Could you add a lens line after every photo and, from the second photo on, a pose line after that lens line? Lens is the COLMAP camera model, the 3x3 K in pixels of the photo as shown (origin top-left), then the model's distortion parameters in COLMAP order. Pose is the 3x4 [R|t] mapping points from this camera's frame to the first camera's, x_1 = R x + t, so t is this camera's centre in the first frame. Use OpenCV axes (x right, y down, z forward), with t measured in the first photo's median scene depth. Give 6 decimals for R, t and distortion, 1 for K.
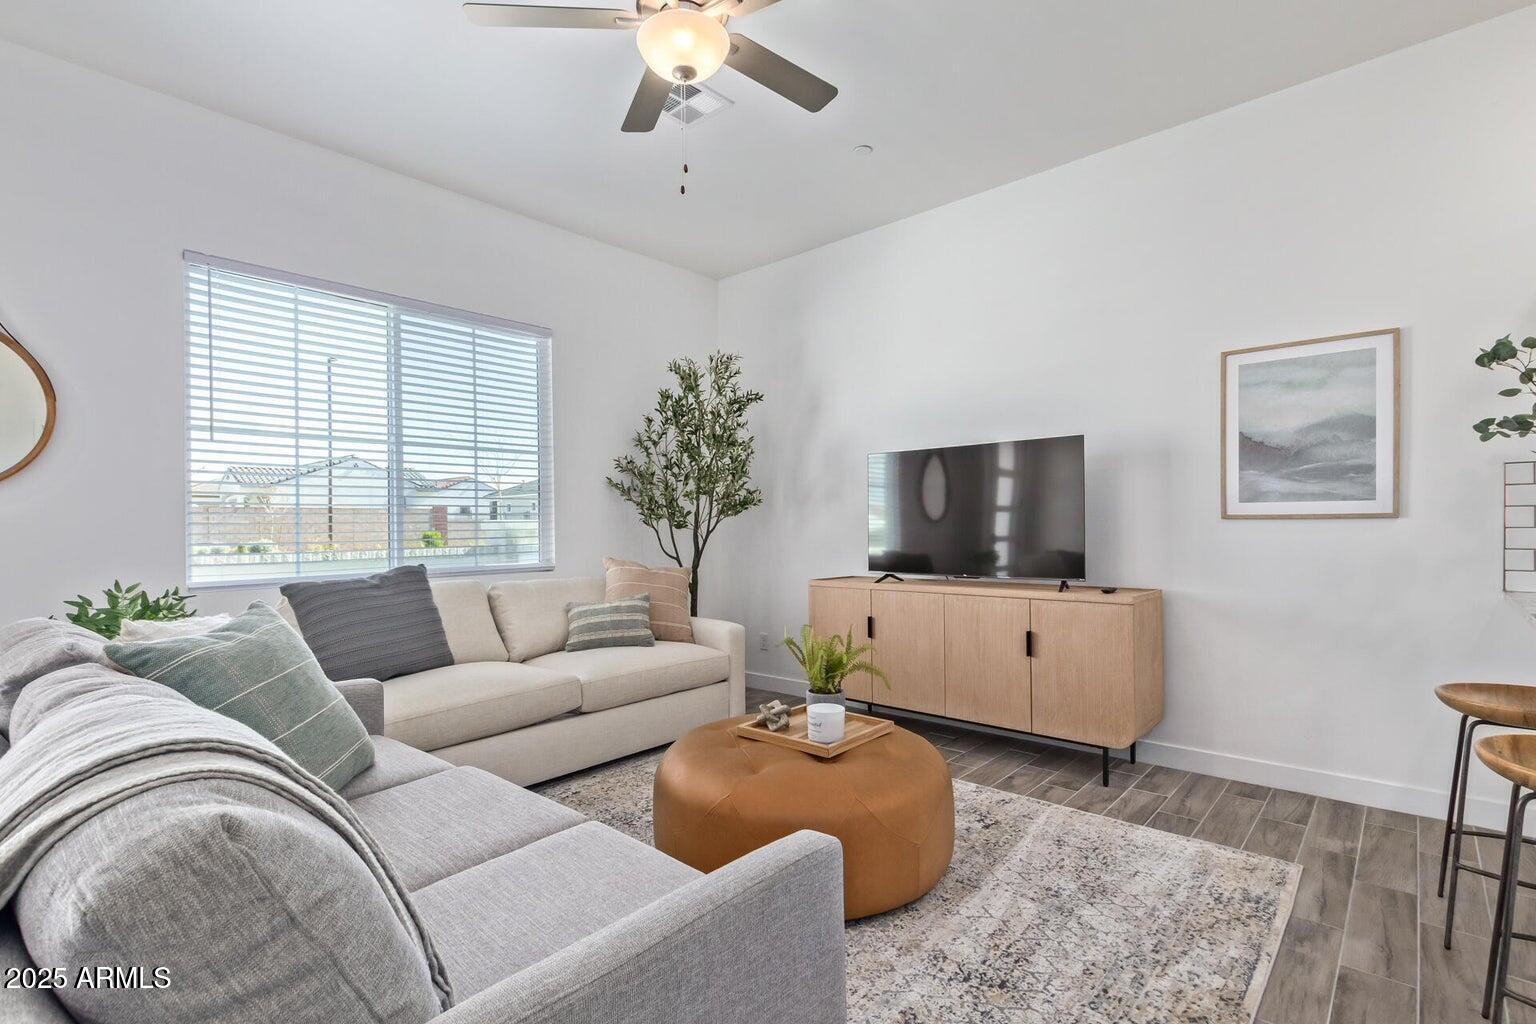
lens RADIAL K [[719.0, 0, 757.4], [0, 719.0, 527.4], [0, 0, 1]] dist [0.005065, -0.002528]
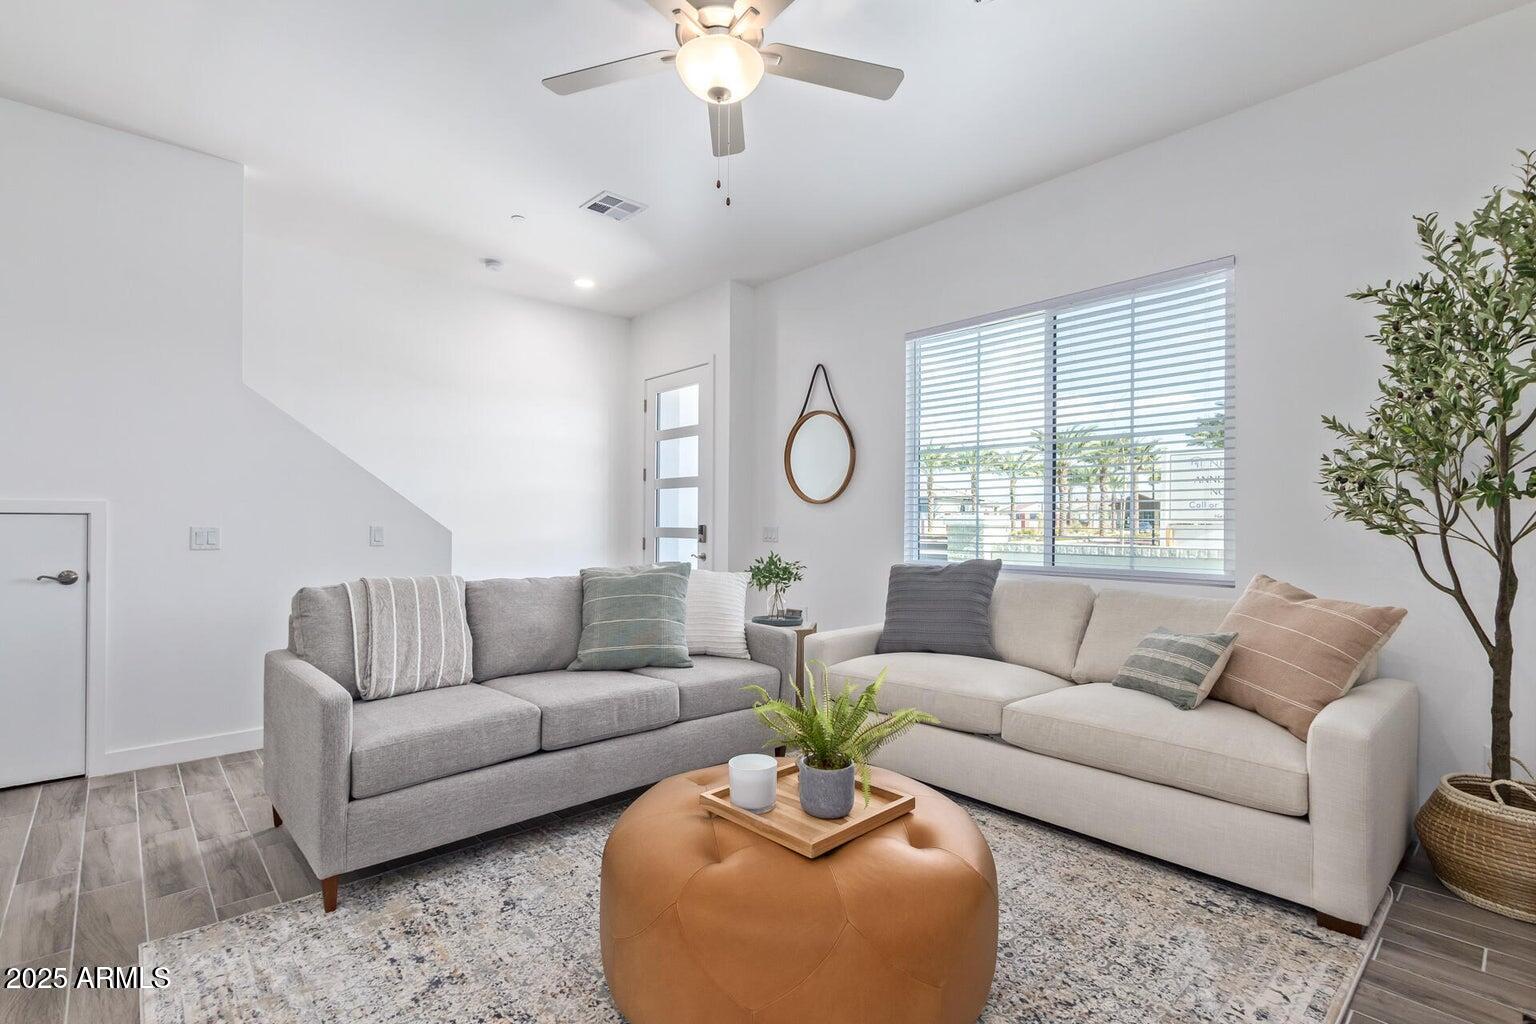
lens RADIAL K [[719.0, 0, 767.0], [0, 719.0, 517.3], [0, 0, 1]] dist [0.005065, -0.002528]
pose [[-0.088058, -0.001395, -0.996114, 0.731338], [-0.011306, 0.999936, -0.000401, -0.007465], [0.996051, 0.011227, -0.088068, 0.912192]]
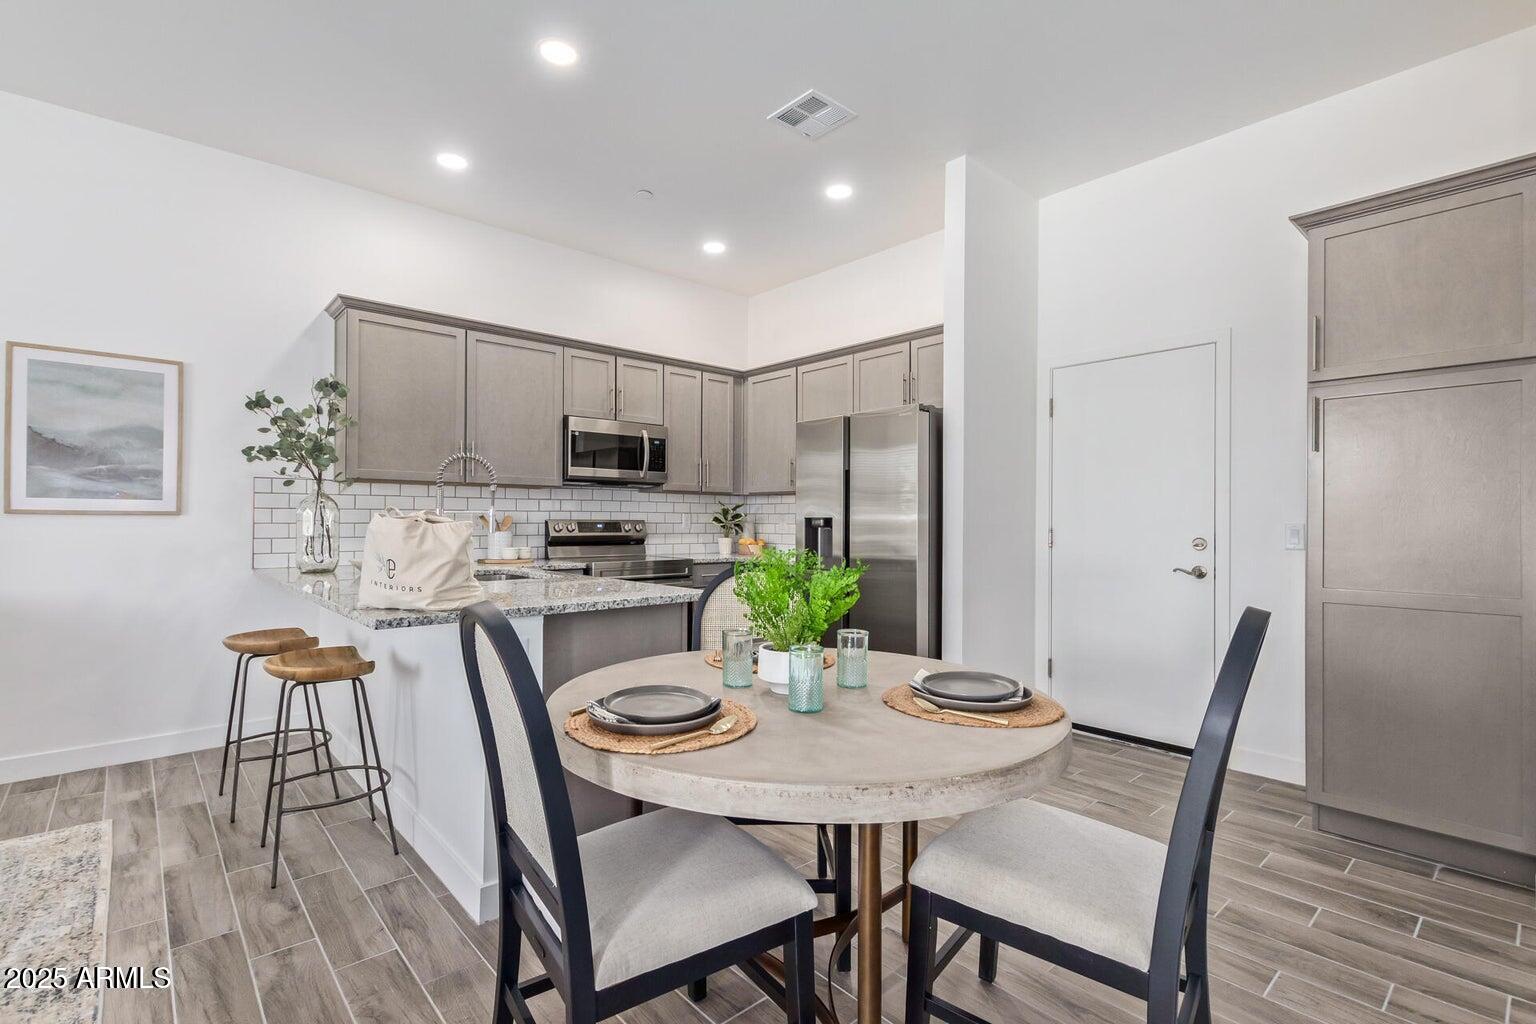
lens RADIAL K [[719.0, 0, 762.5], [0, 719.0, 516.6], [0, 0, 1]] dist [0.005065, -0.002528]
pose [[0.104210, 0.013781, 0.994460, -0.231888], [-0.001634, 0.999905, -0.013686, 0.004207], [-0.994554, -0.000199, 0.104223, -0.119261]]
